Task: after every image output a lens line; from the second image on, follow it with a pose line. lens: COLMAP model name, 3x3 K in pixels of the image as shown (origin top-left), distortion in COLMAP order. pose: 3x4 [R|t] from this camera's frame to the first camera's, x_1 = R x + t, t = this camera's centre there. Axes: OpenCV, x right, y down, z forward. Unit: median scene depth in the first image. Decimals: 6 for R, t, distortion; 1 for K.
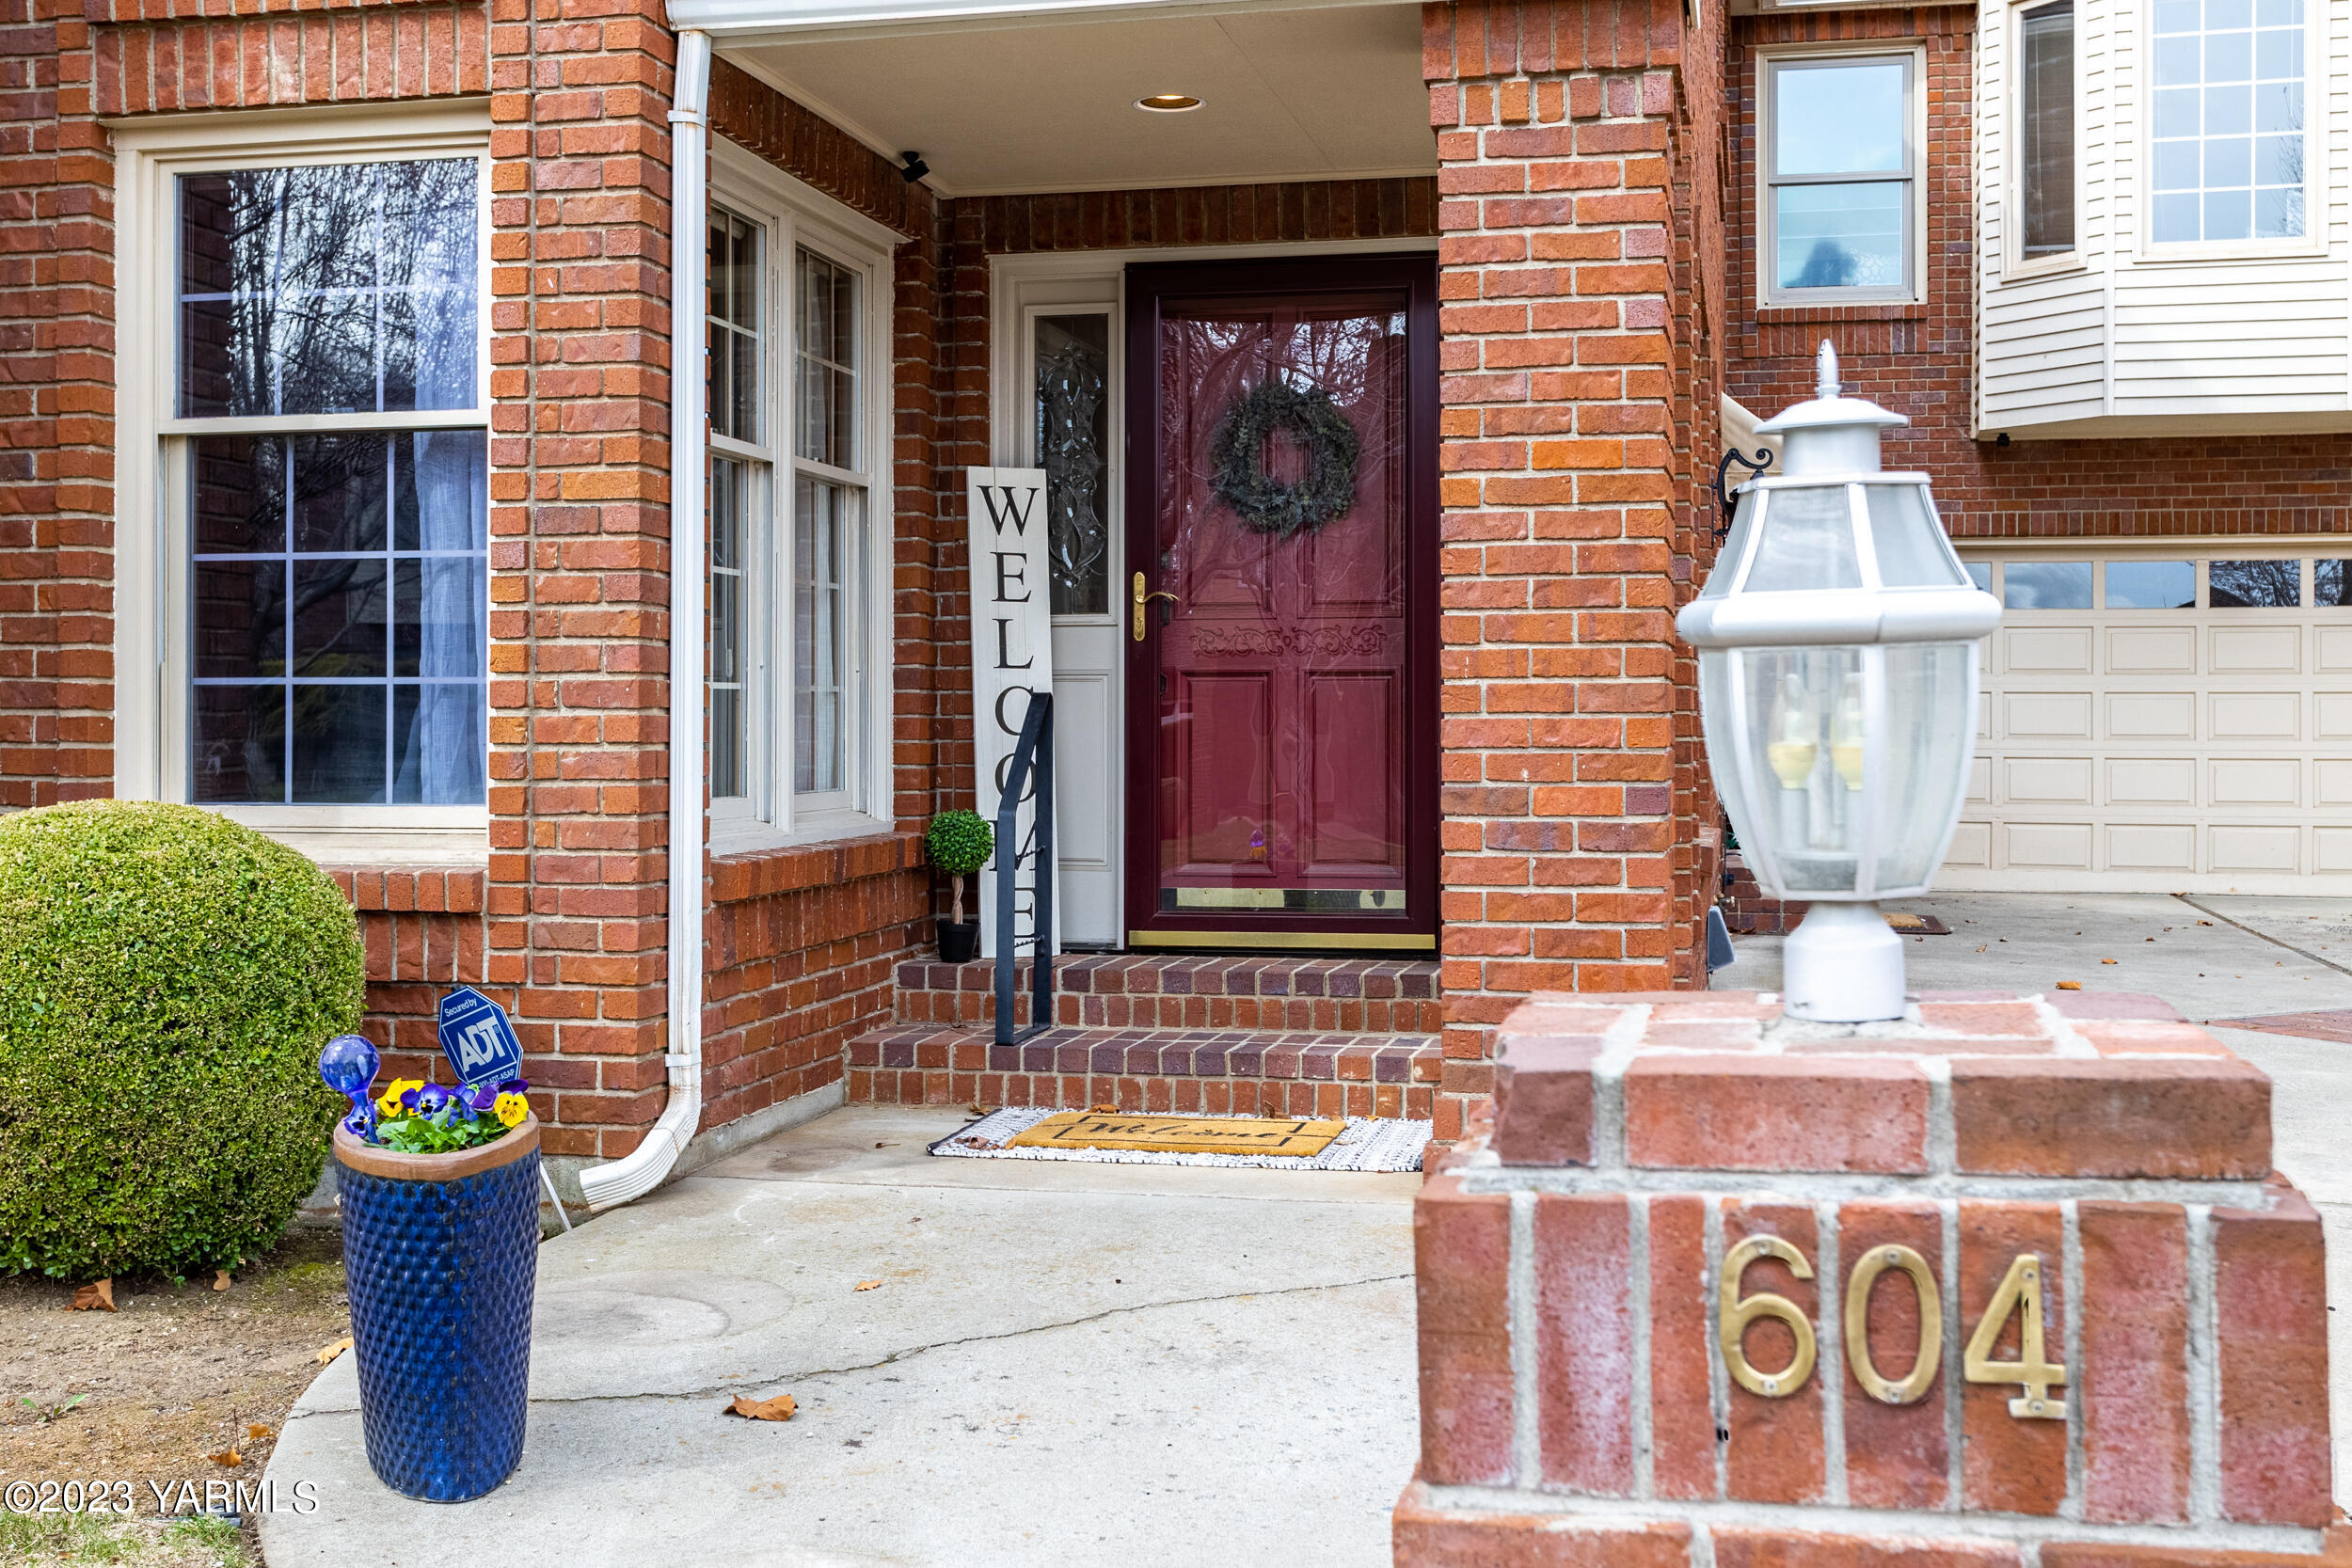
lens RADIAL K [[2481.1, 0, 1170.3], [0, 2481.1, 730.7], [0, 0, 1]] dist [0.004070, 0.018839]
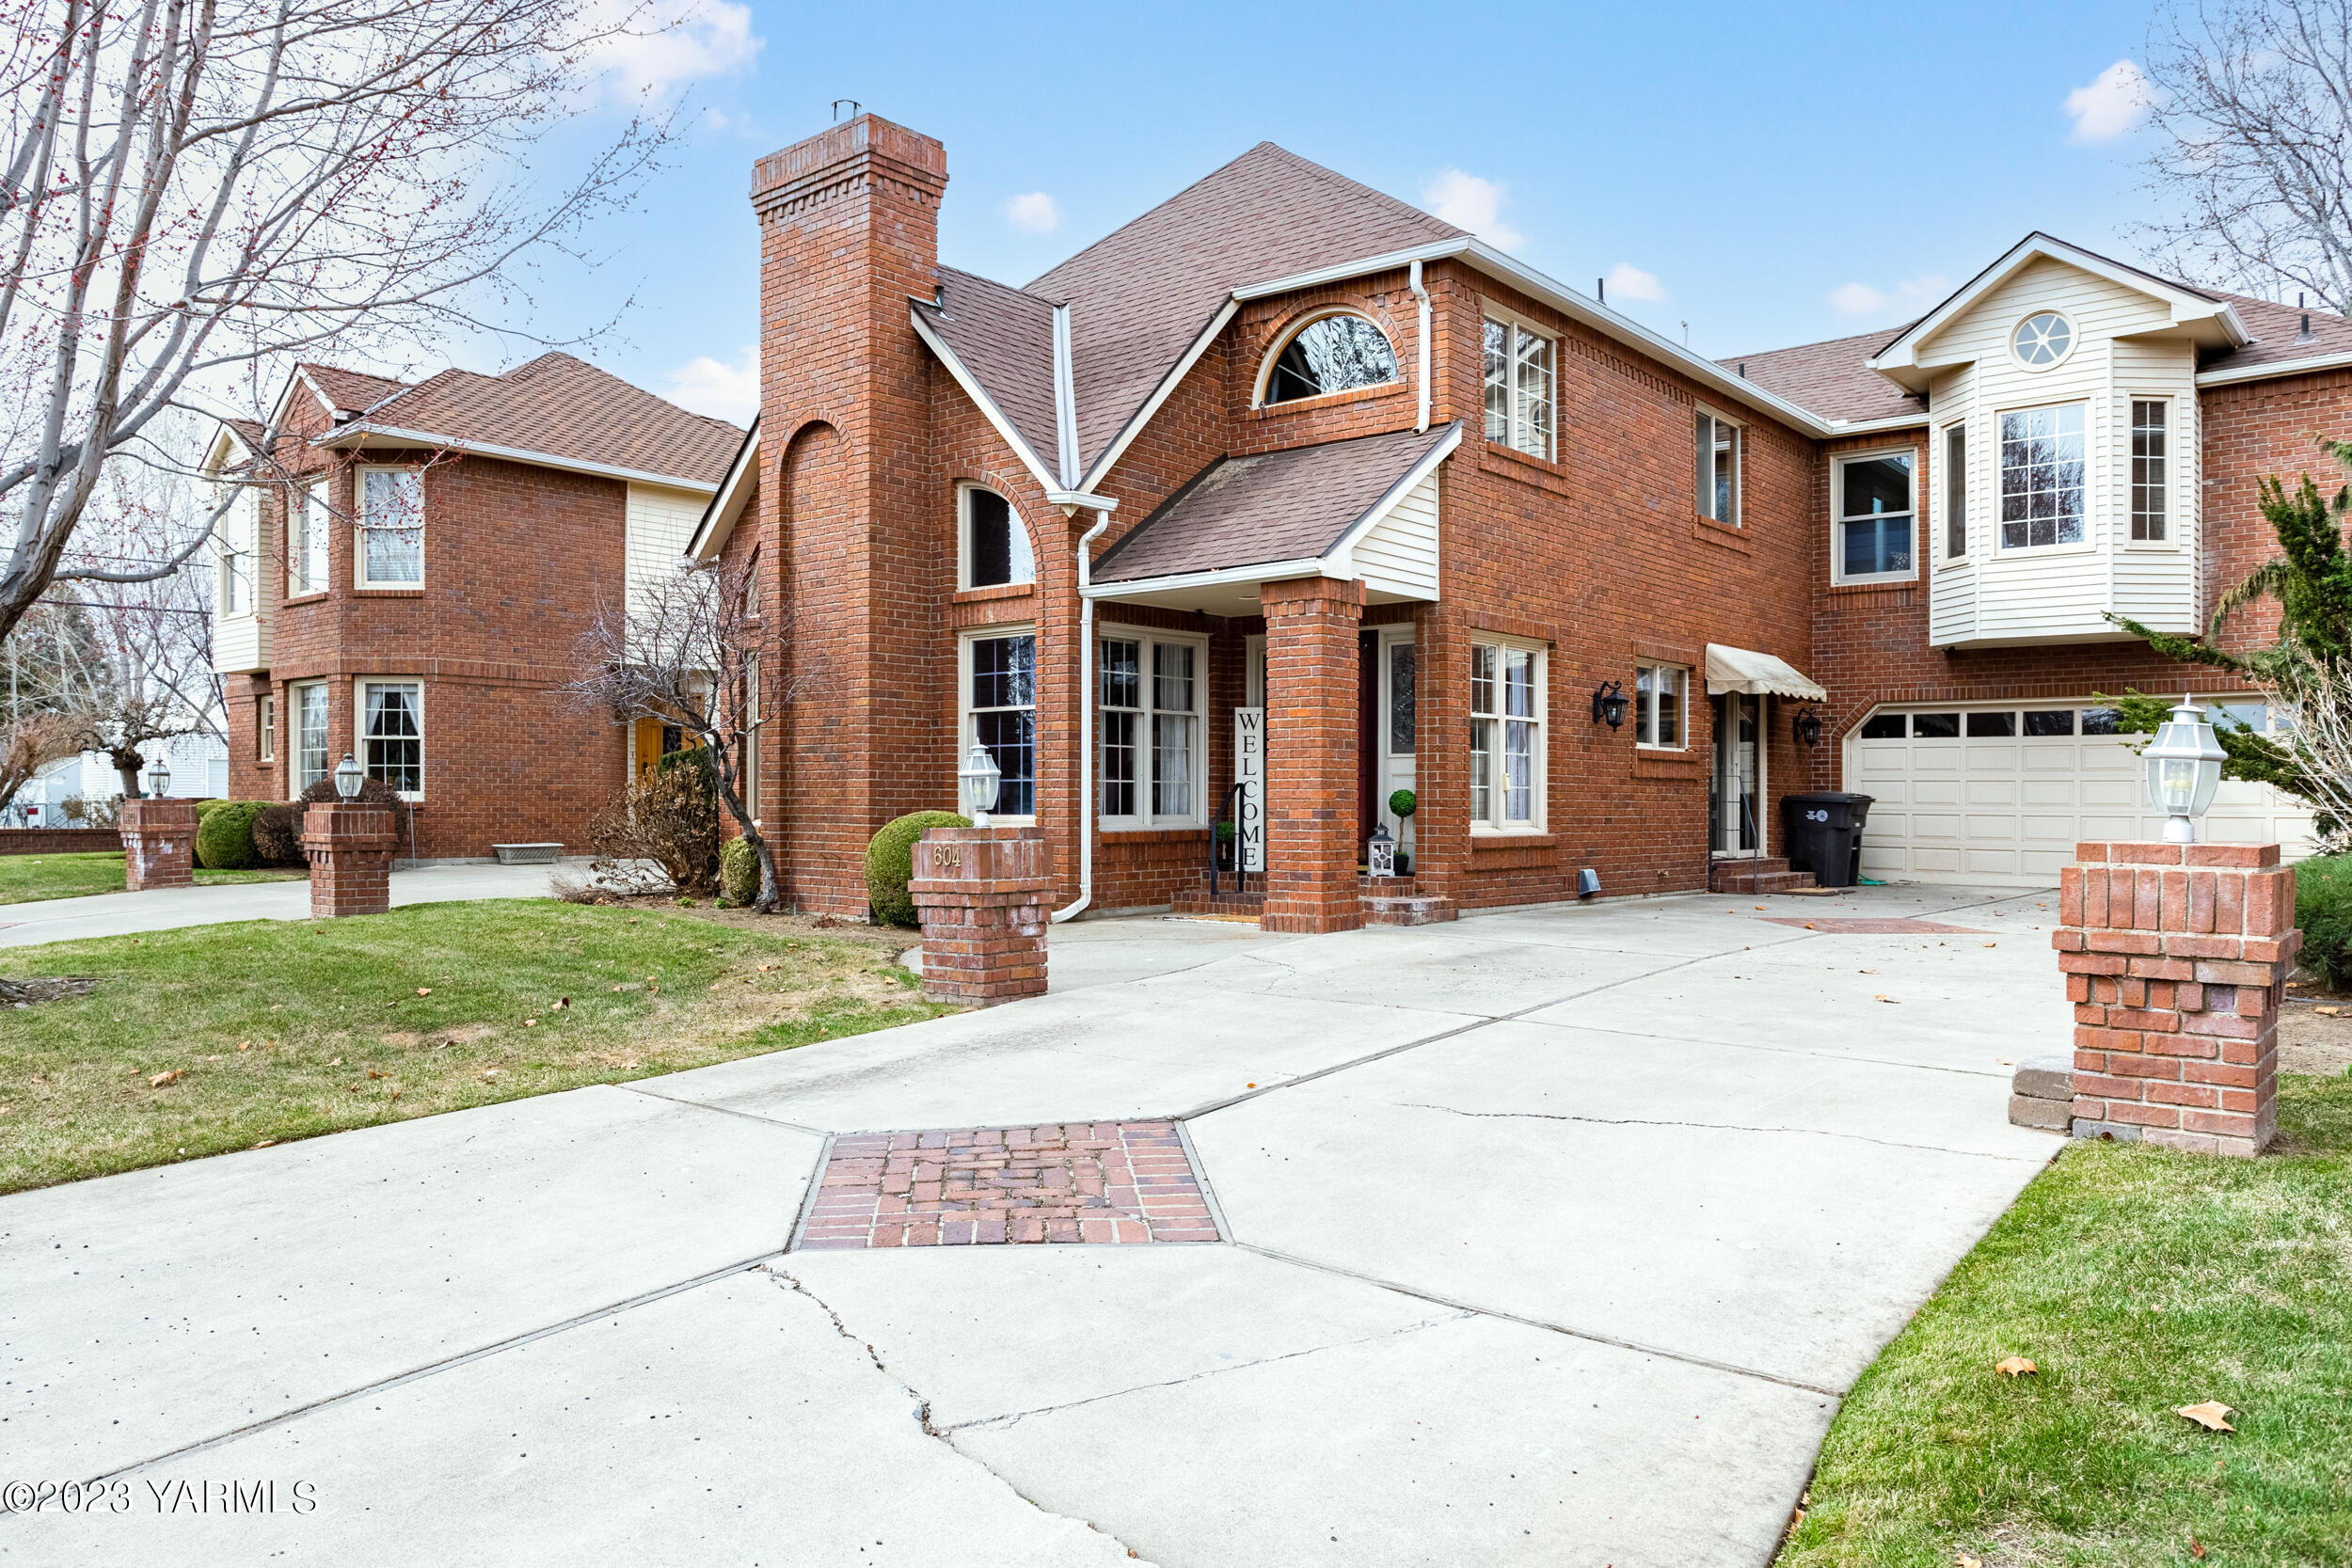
lens RADIAL K [[1469.4, 0, 1176.8], [0, 1469.4, 840.1], [0, 0, 1]] dist [0.000728, -0.000672]
pose [[0.898765, 0.014250, -0.438199, 0.865029], [-0.003823, 0.999688, 0.024668, 0.013772], [0.438414, -0.020495, 0.898539, -0.857743]]
